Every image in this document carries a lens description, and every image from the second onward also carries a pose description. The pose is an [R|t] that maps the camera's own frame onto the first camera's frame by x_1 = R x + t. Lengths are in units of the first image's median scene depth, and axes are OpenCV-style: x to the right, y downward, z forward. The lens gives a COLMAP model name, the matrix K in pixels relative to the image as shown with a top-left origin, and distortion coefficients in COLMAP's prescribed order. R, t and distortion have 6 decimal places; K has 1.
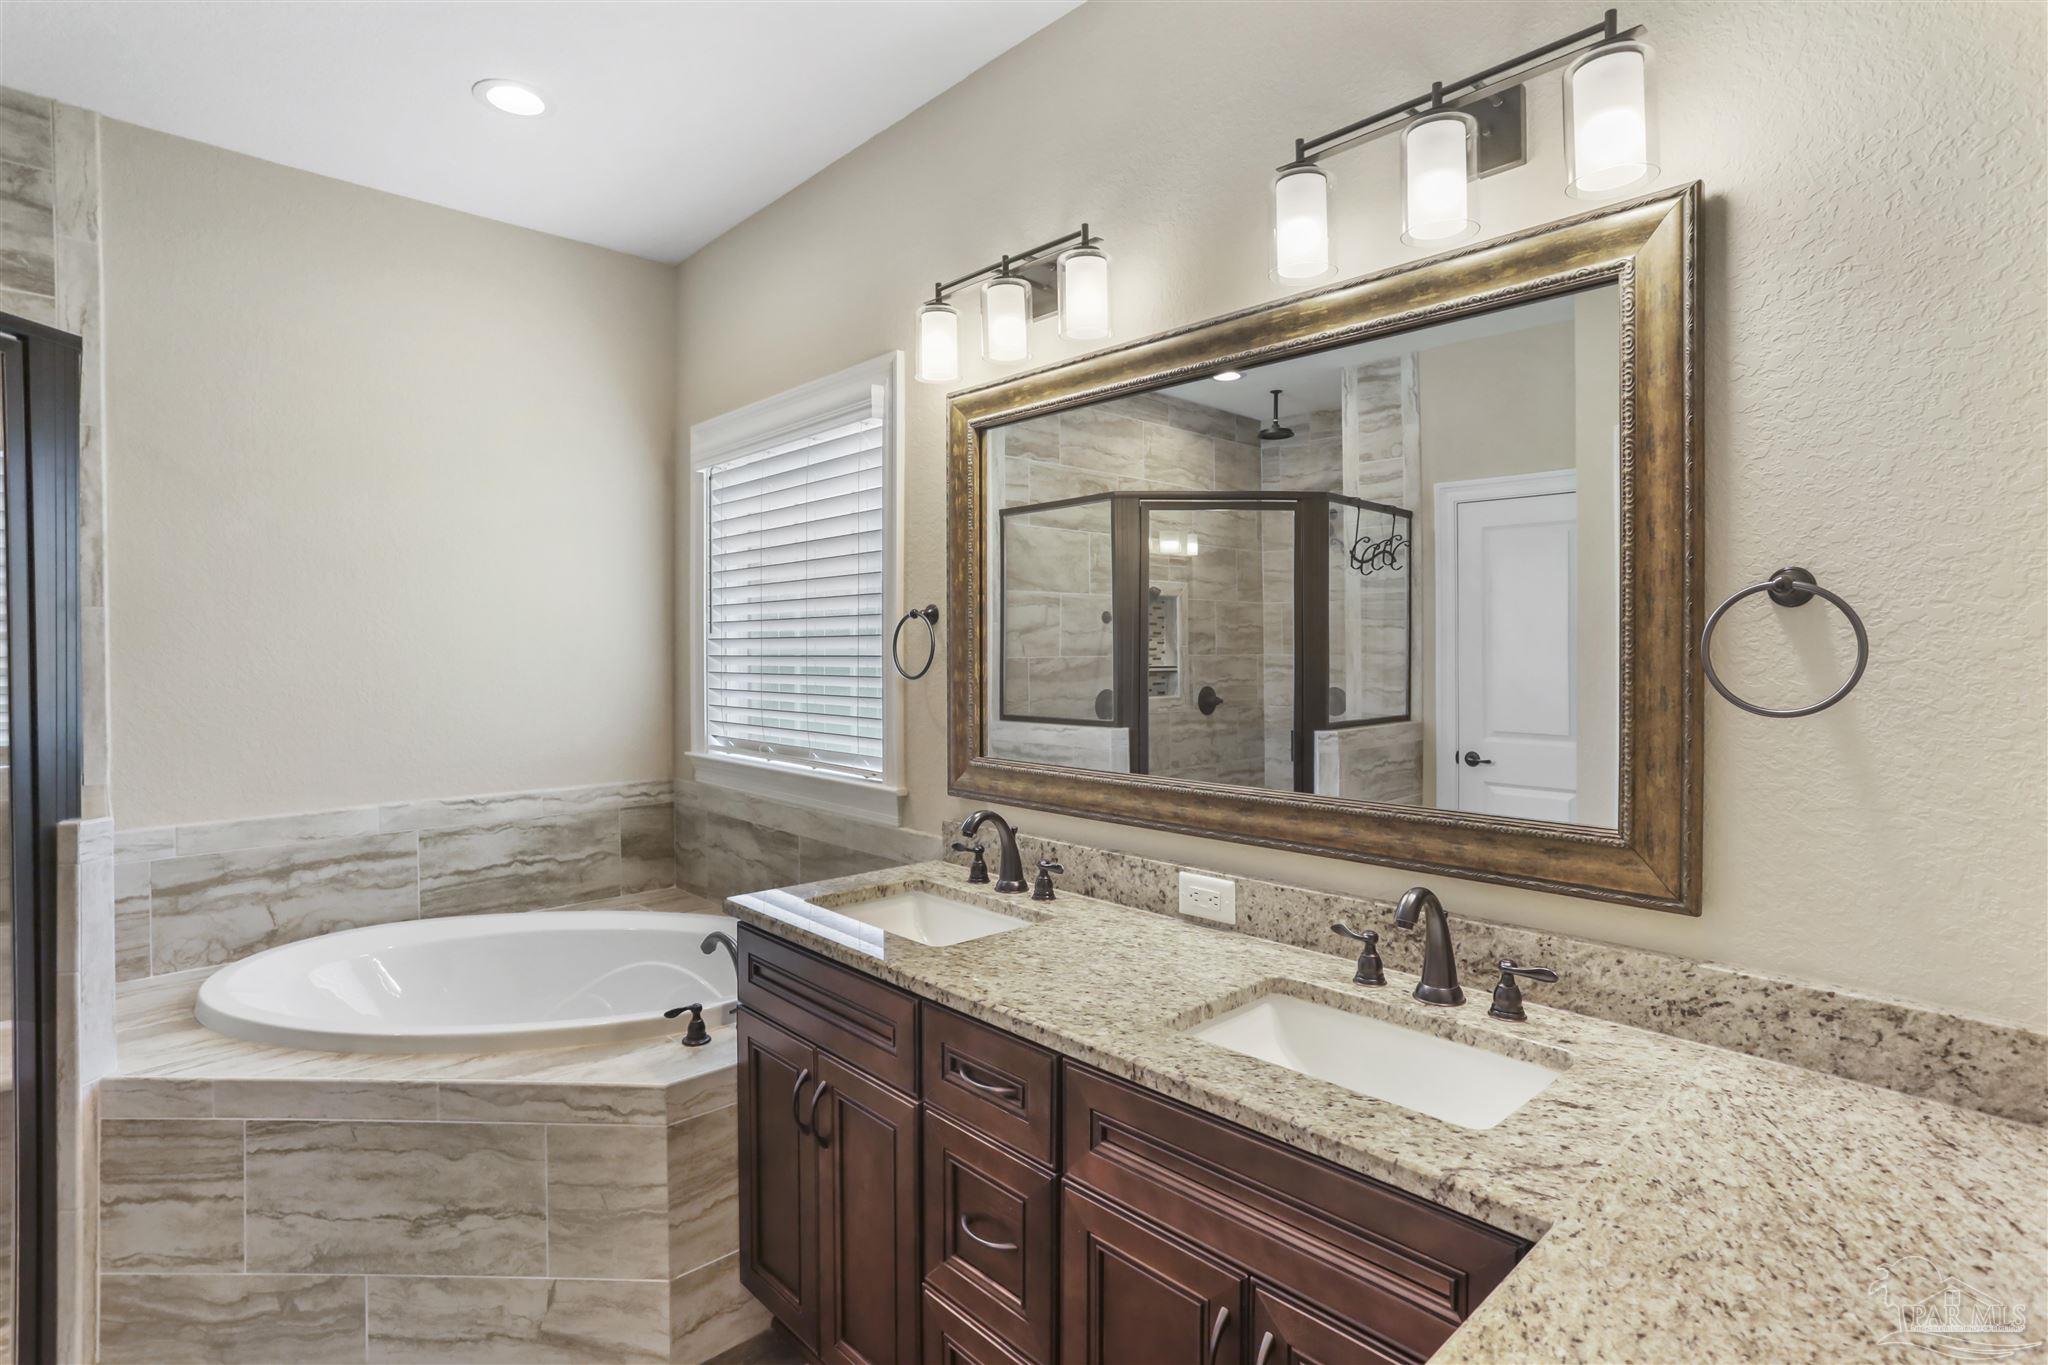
lens RADIAL K [[1010.2, 0, 1014.2], [0, 1010.2, 641.3], [0, 0, 1]] dist [-0.052248, 0.029862]
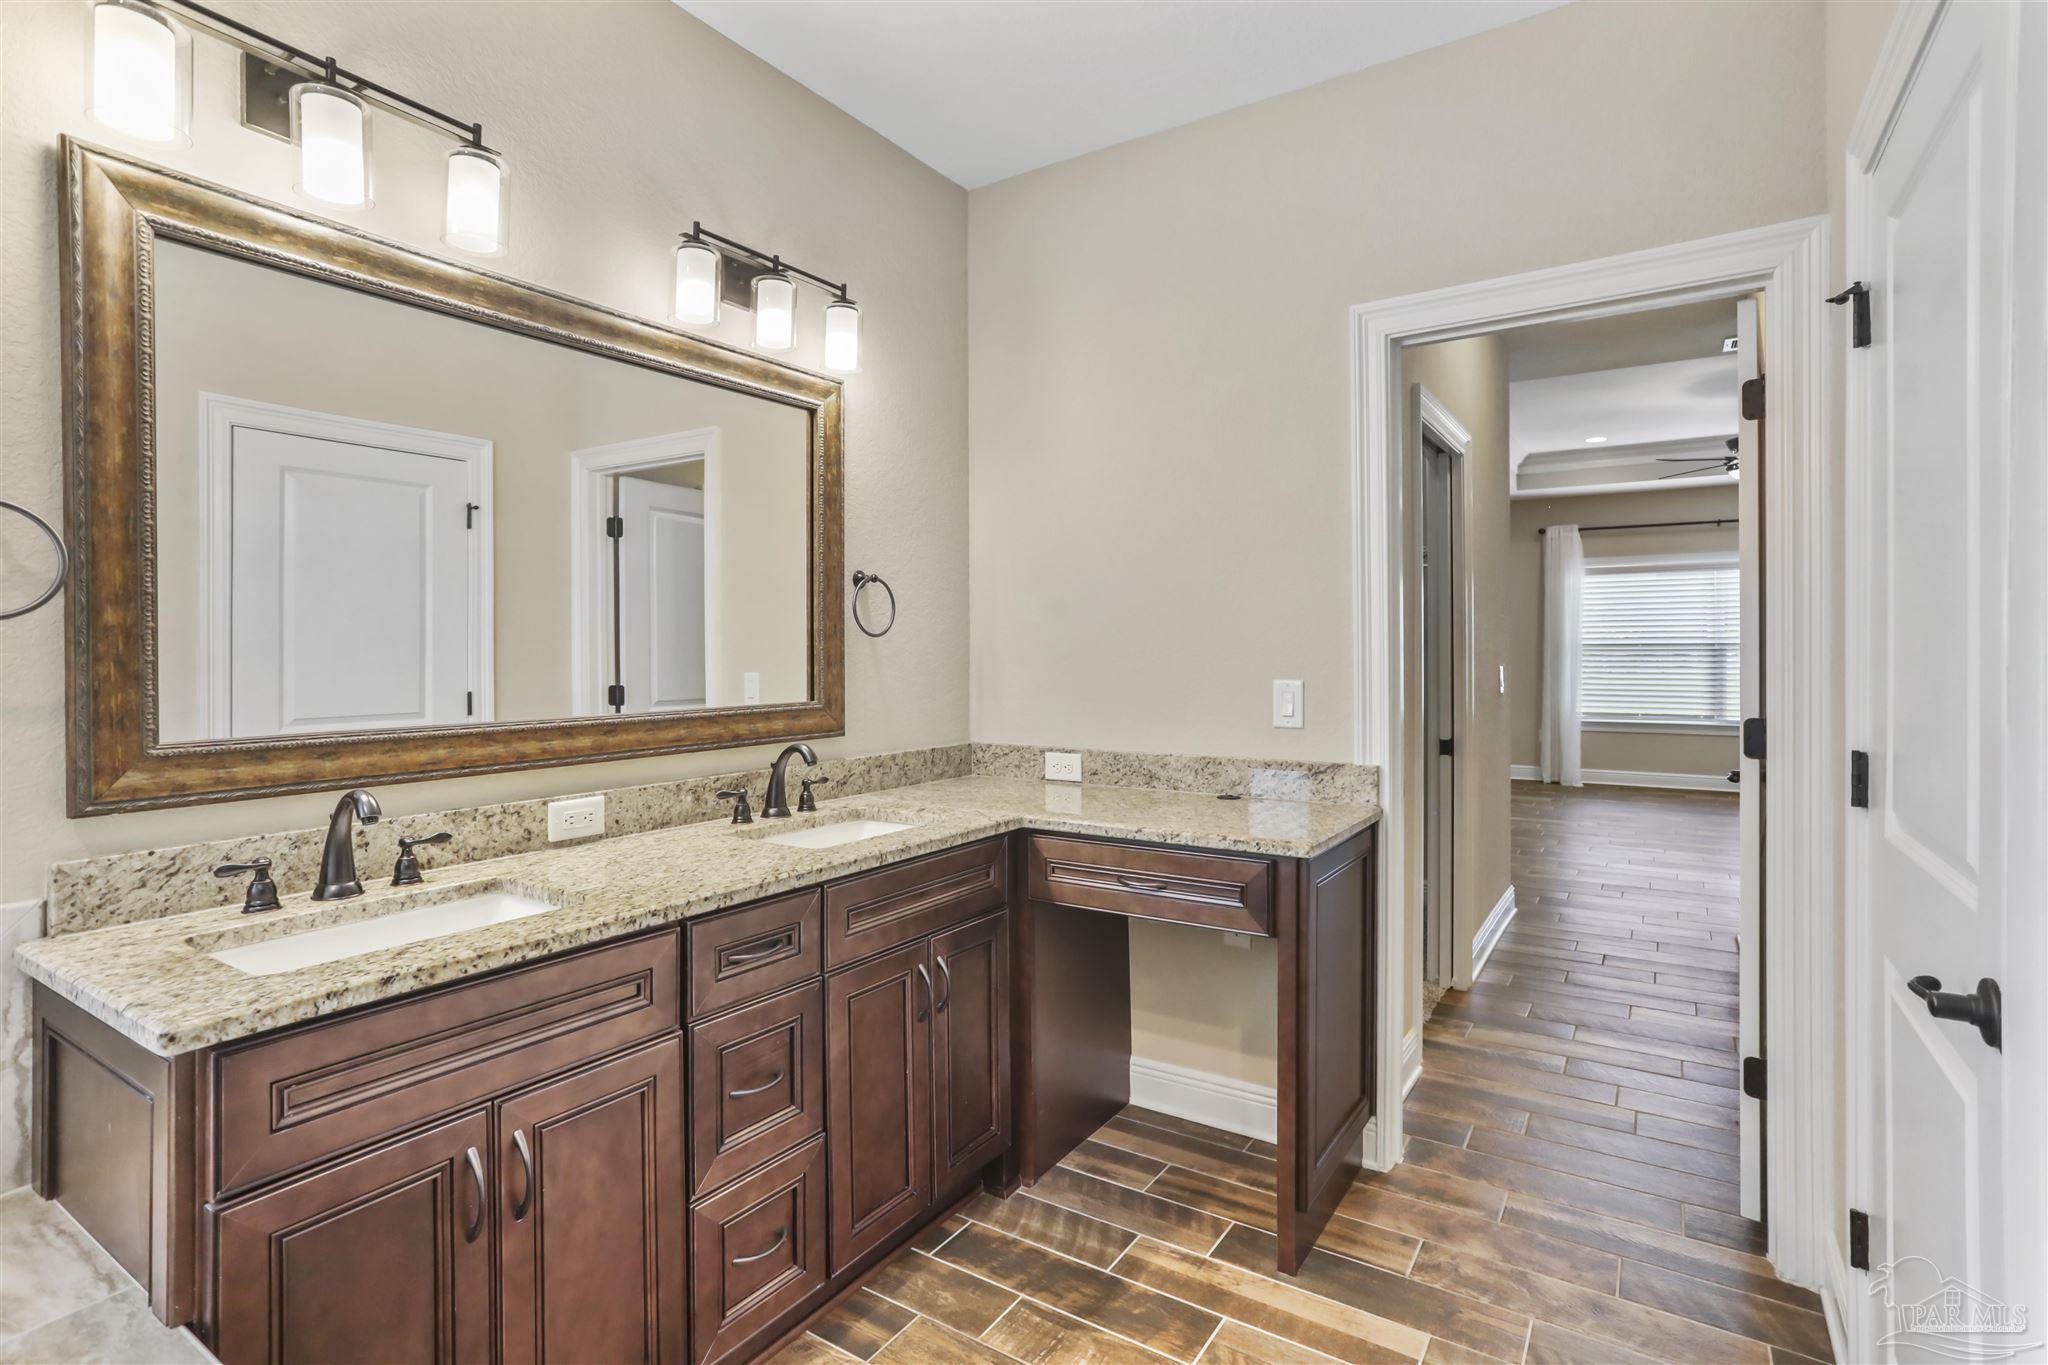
lens RADIAL K [[1010.2, 0, 1014.2], [0, 1010.2, 641.3], [0, 0, 1]] dist [-0.052248, 0.029862]
pose [[-0.231426, 0.014865, 0.972739, -1.106062], [0.001780, 0.999888, -0.014857, 0.086423], [-0.972851, -0.001707, -0.231427, 0.878911]]
